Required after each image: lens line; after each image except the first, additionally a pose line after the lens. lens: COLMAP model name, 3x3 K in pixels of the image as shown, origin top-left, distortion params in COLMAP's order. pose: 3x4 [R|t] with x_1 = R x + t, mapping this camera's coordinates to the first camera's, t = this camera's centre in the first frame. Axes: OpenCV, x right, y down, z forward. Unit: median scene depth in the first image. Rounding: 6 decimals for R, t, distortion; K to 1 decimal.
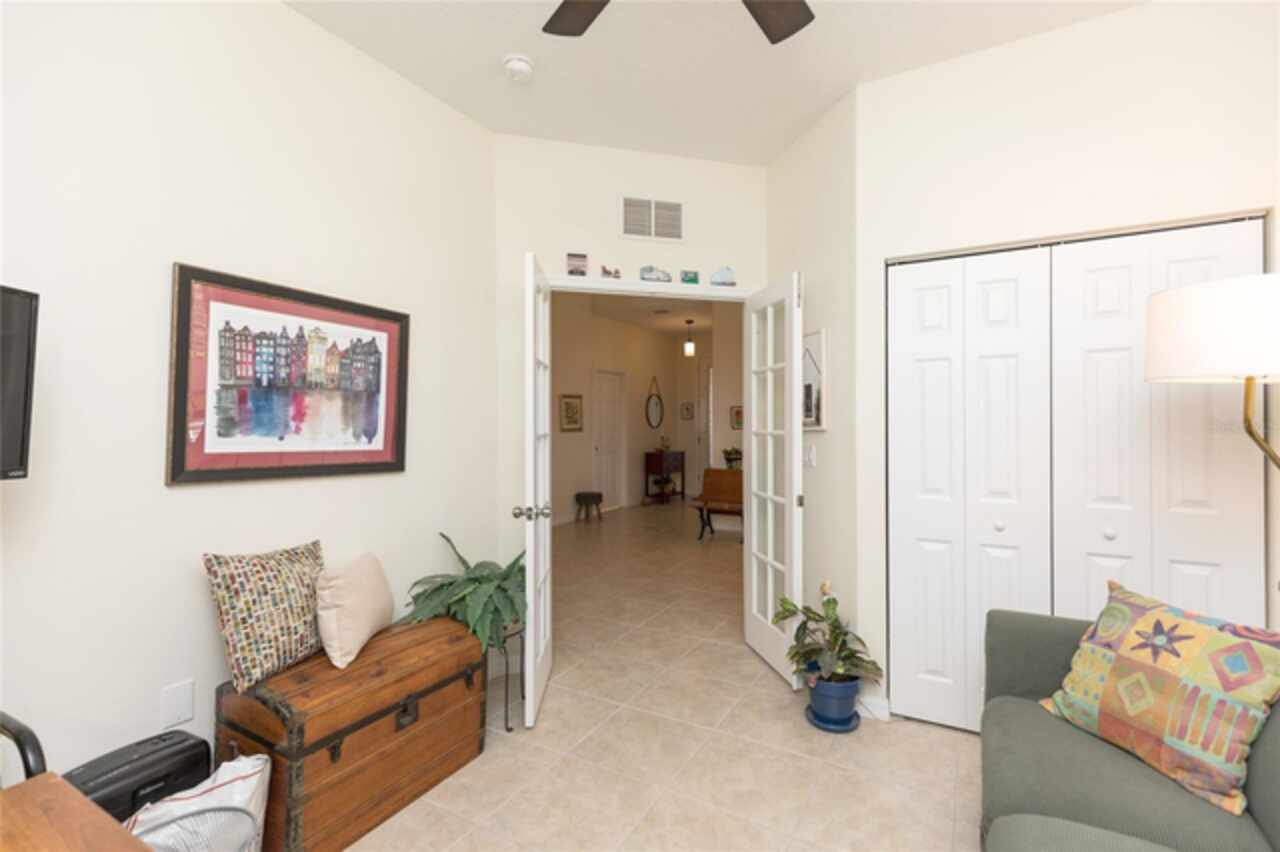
lens RADIAL K [[563.3, 0, 656.3], [0, 563.3, 424.3], [0, 0, 1]] dist [0.002389, 0.000013]
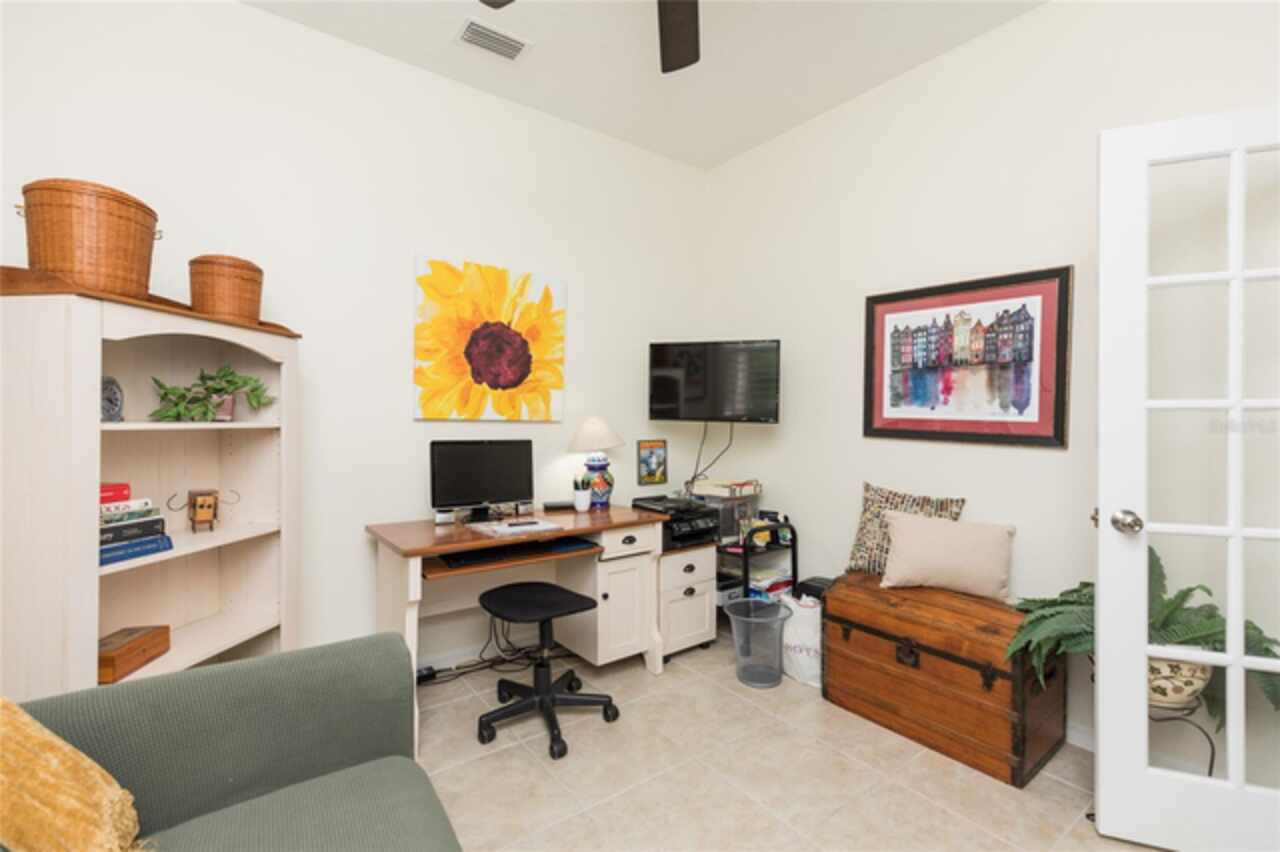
lens RADIAL K [[573.7, 0, 641.5], [0, 573.7, 422.9], [0, 0, 1]] dist [0.009026, -0.000279]
pose [[-0.405924, 0.005753, -0.913889, 0.742953], [-0.006781, 0.999934, 0.009306, 0.048356], [0.913882, 0.009974, -0.405858, 0.905412]]
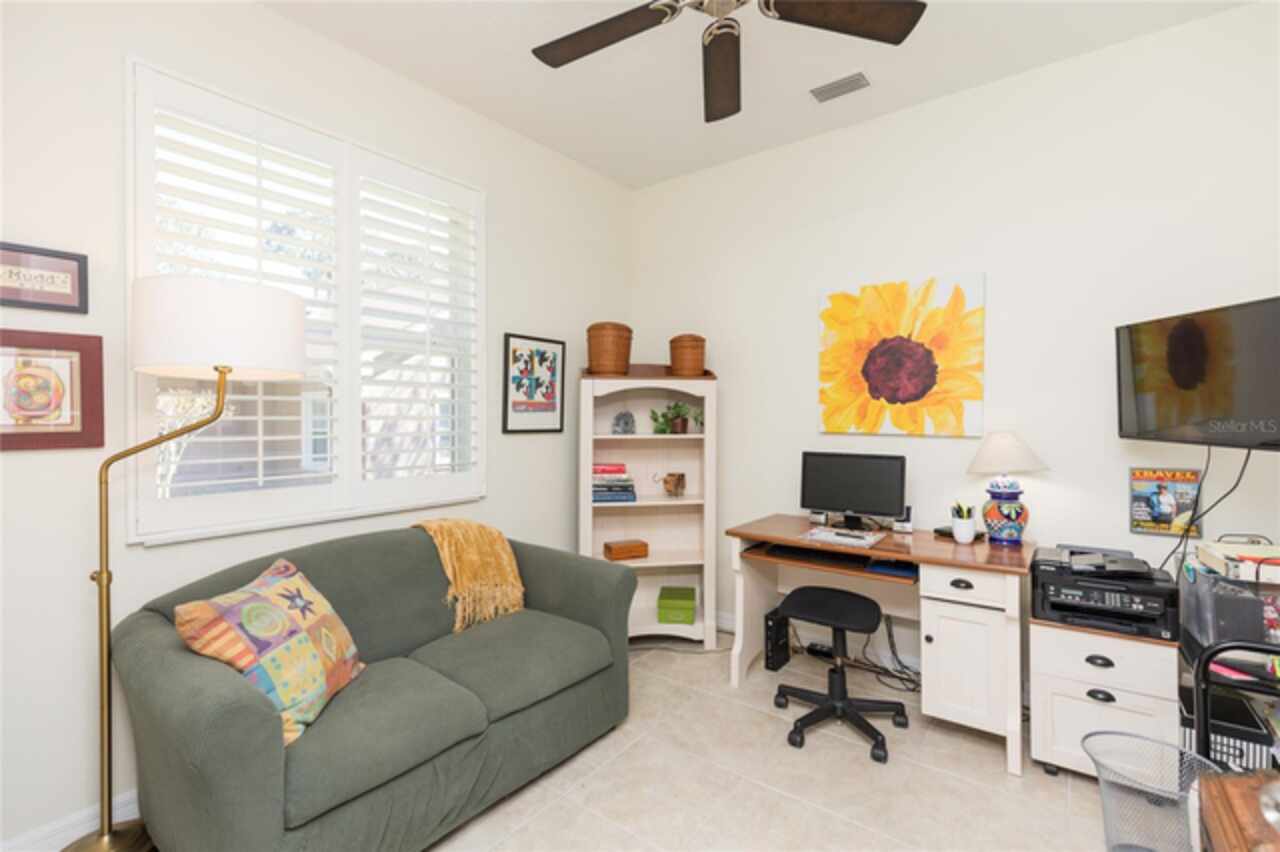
lens RADIAL K [[576.6, 0, 640.7], [0, 576.6, 422.2], [0, 0, 1]] dist [0.008852, -0.000439]
pose [[-0.989708, 0.002655, 0.143077, 0.031441], [0.004629, 0.999899, 0.013465, 0.005677], [-0.143027, 0.013989, -0.989620, 1.495240]]
